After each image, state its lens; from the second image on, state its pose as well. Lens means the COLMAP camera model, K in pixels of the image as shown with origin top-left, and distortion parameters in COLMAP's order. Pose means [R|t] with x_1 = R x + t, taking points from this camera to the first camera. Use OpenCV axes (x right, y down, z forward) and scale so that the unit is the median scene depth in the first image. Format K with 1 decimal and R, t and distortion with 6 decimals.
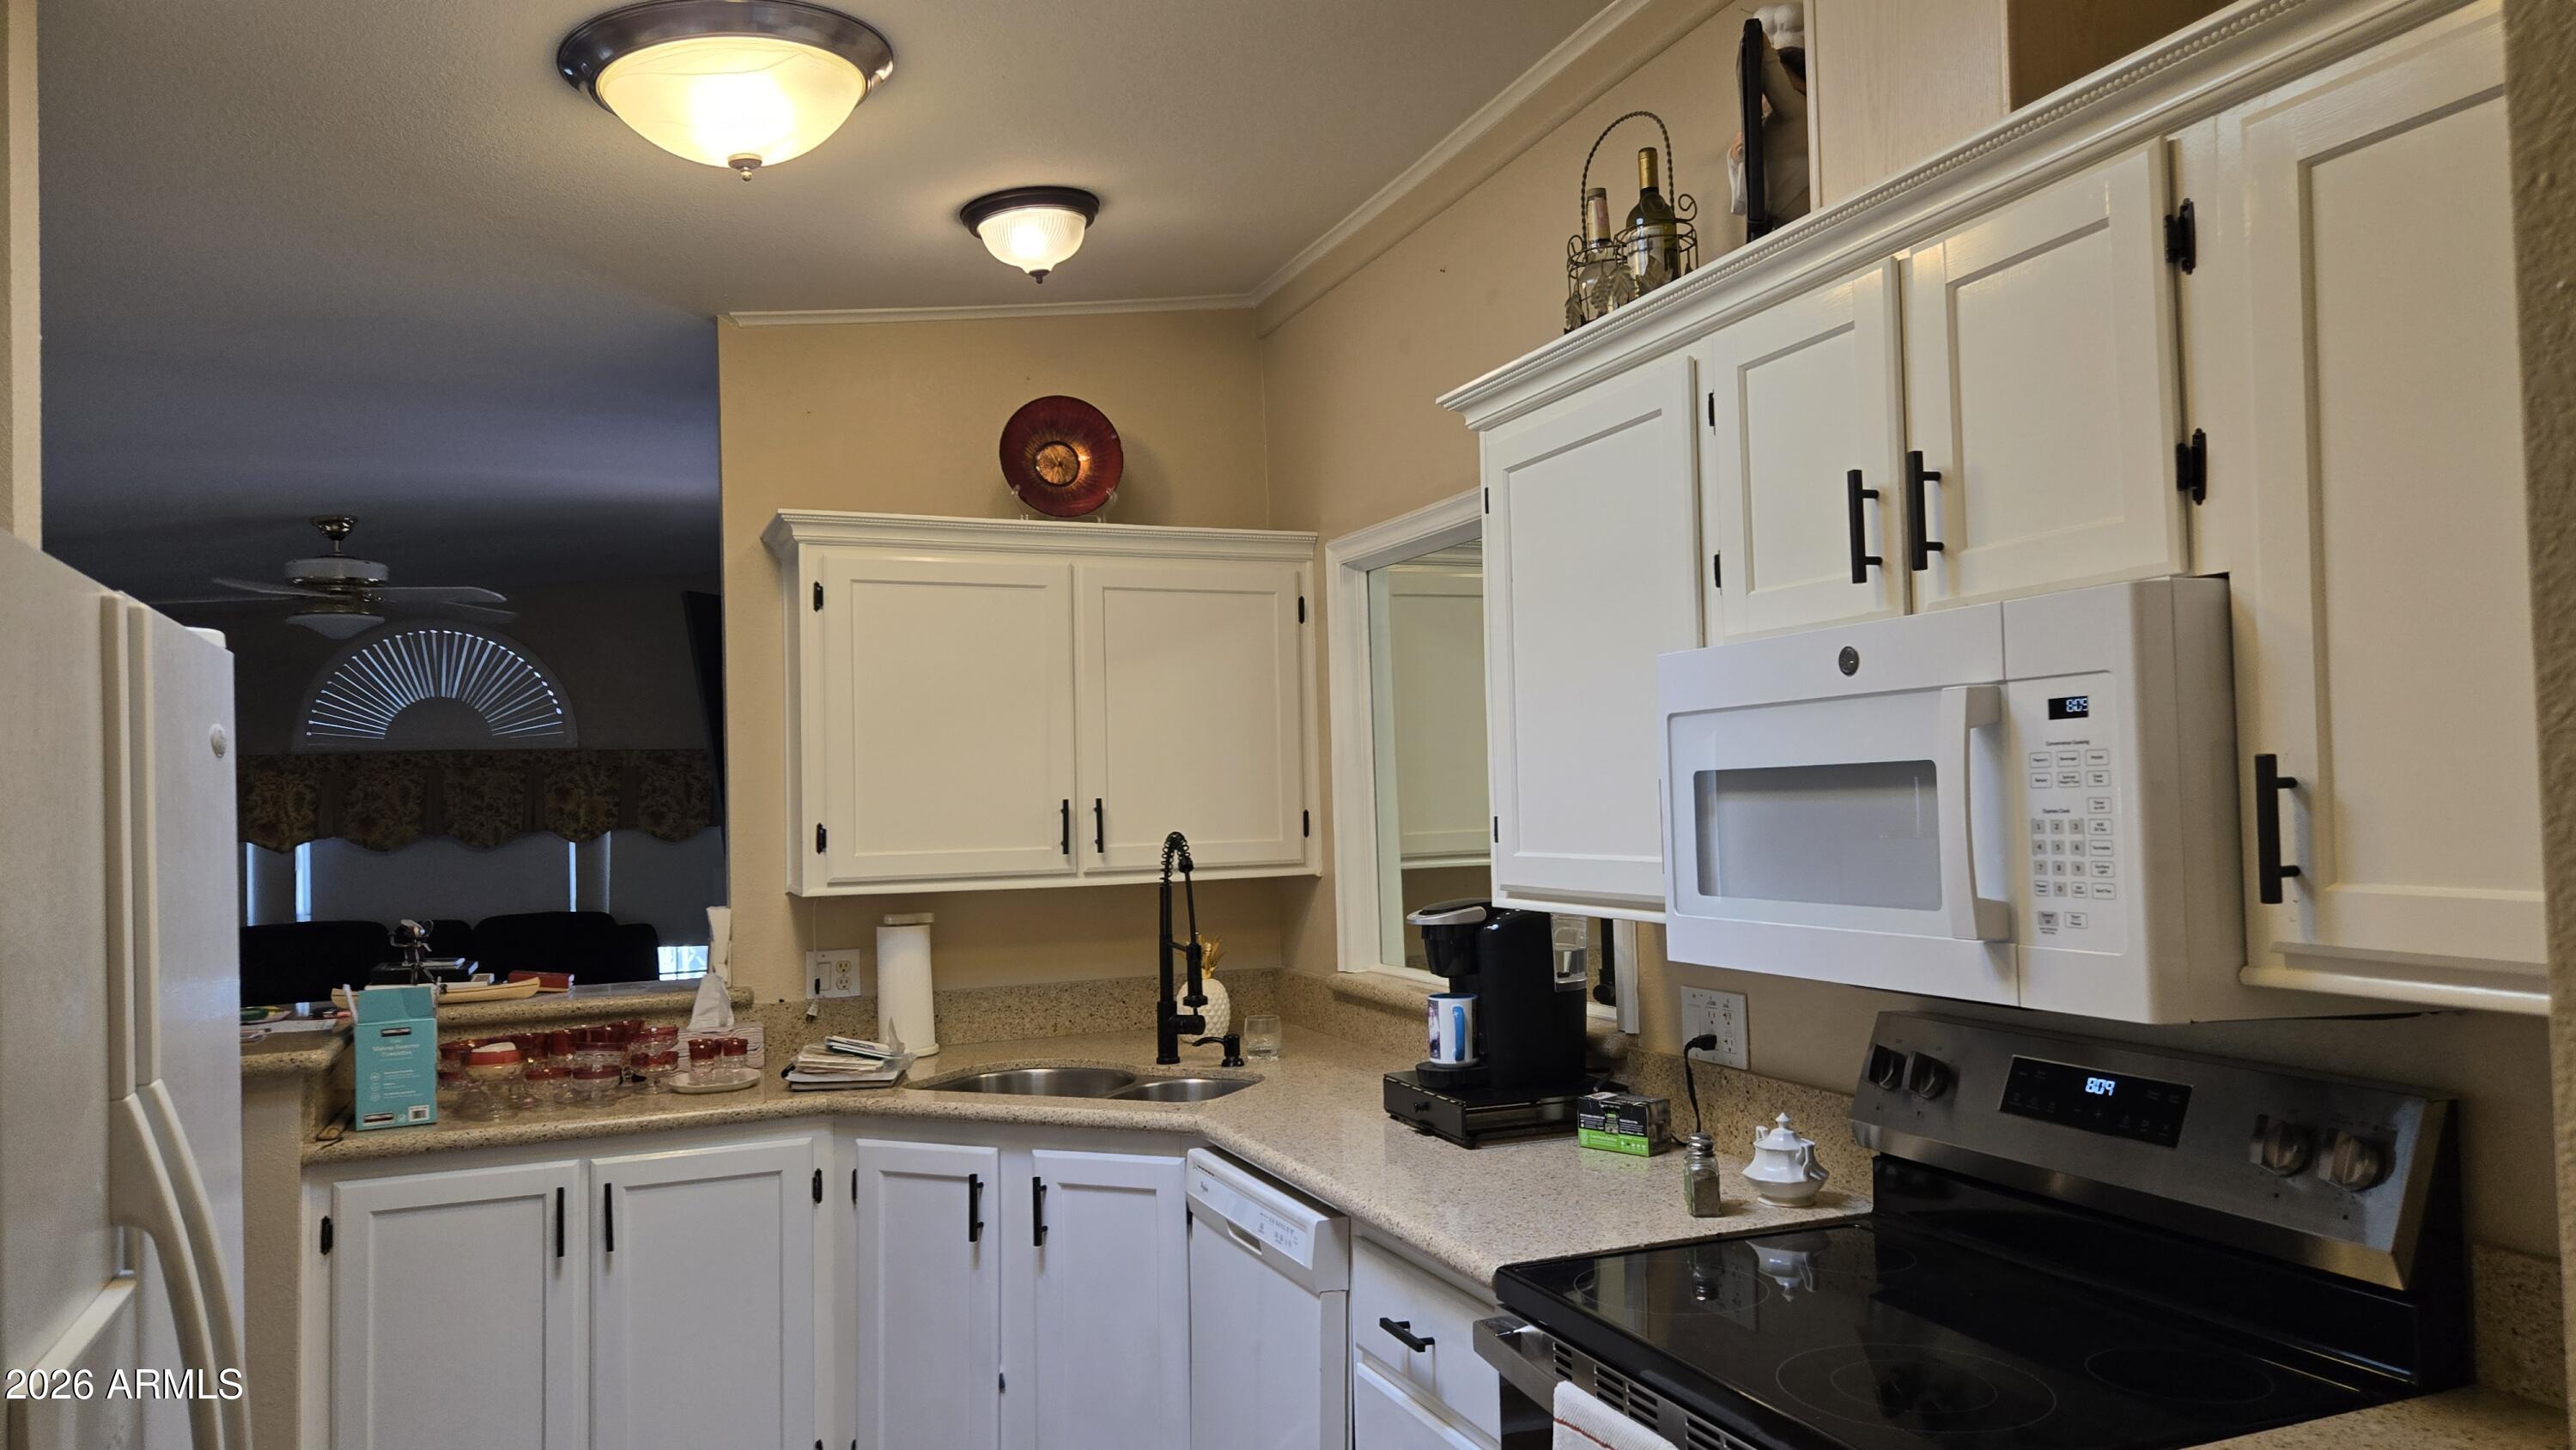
lens RADIAL K [[1729.0, 0, 1302.6], [0, 1729.0, 729.6], [0, 0, 1]] dist [0.043865, -0.047301]
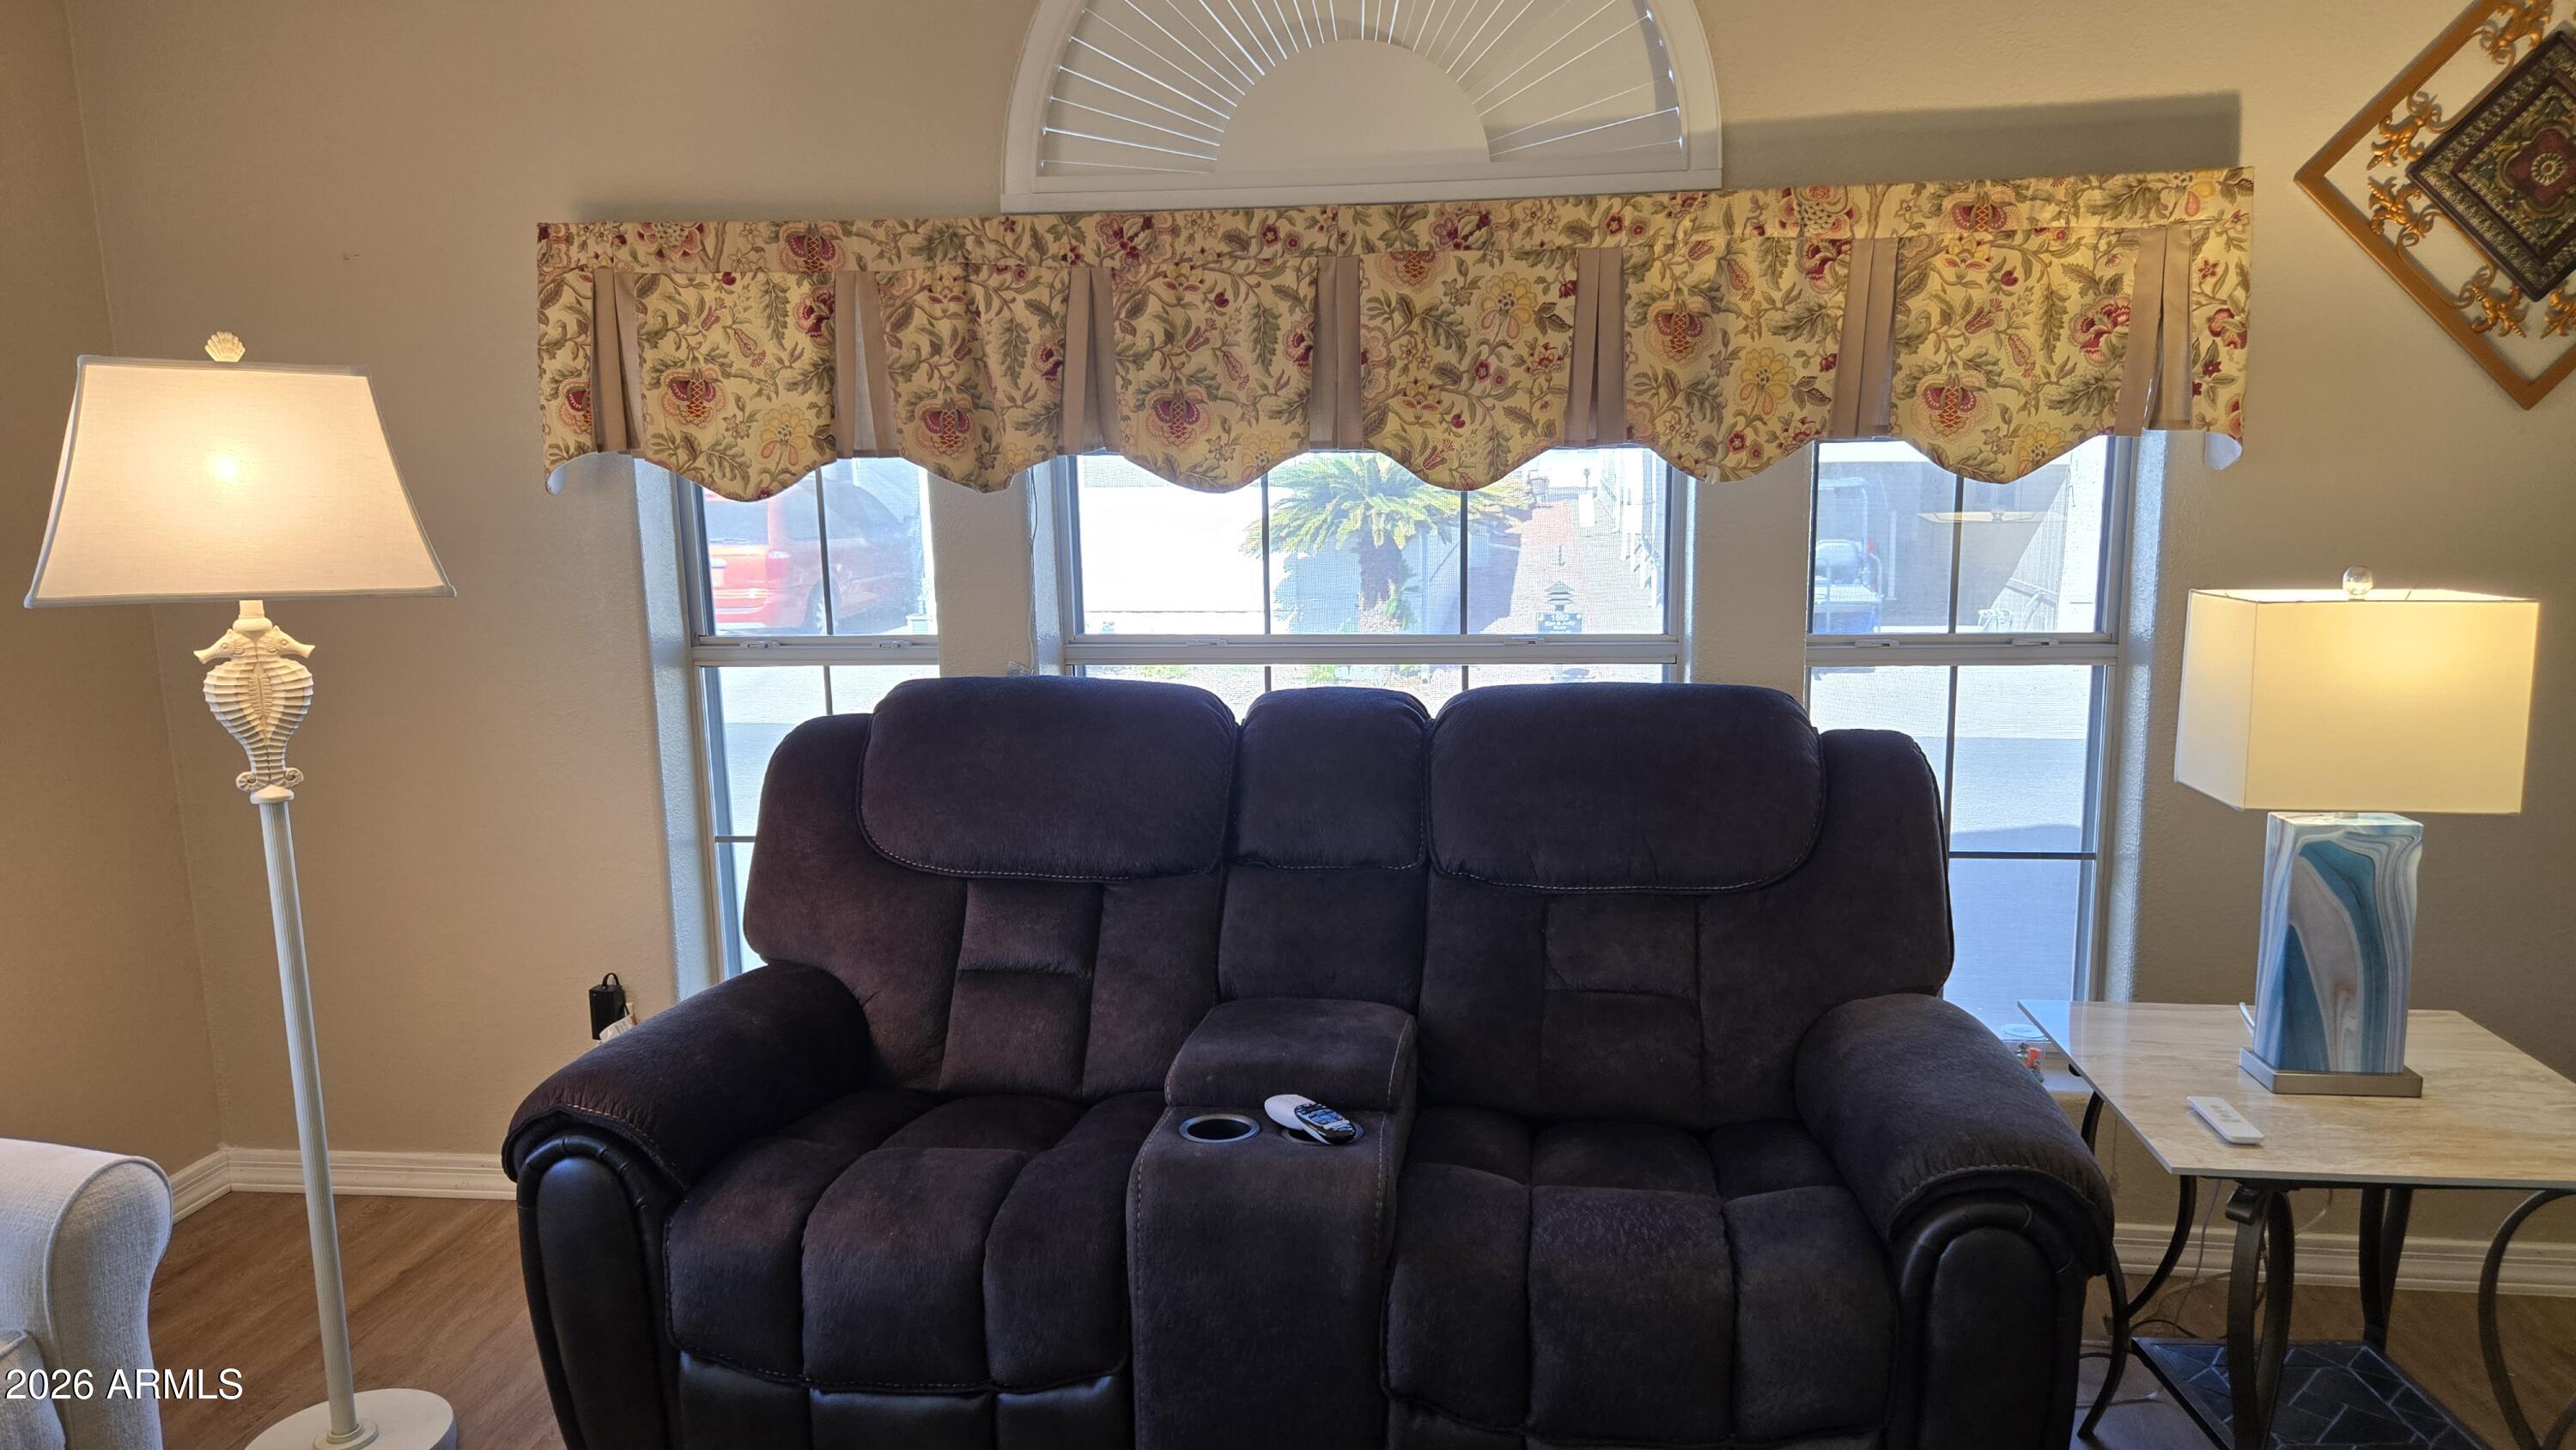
lens RADIAL K [[1729.0, 0, 1308.3], [0, 1729.0, 747.0], [0, 0, 1]] dist [0.043865, -0.047301]
pose [[0.861518, 0.103122, -0.497144, -0.321858], [0.011927, 0.974776, 0.222866, 0.041067], [0.507586, -0.197932, 0.838558, 0.689487]]
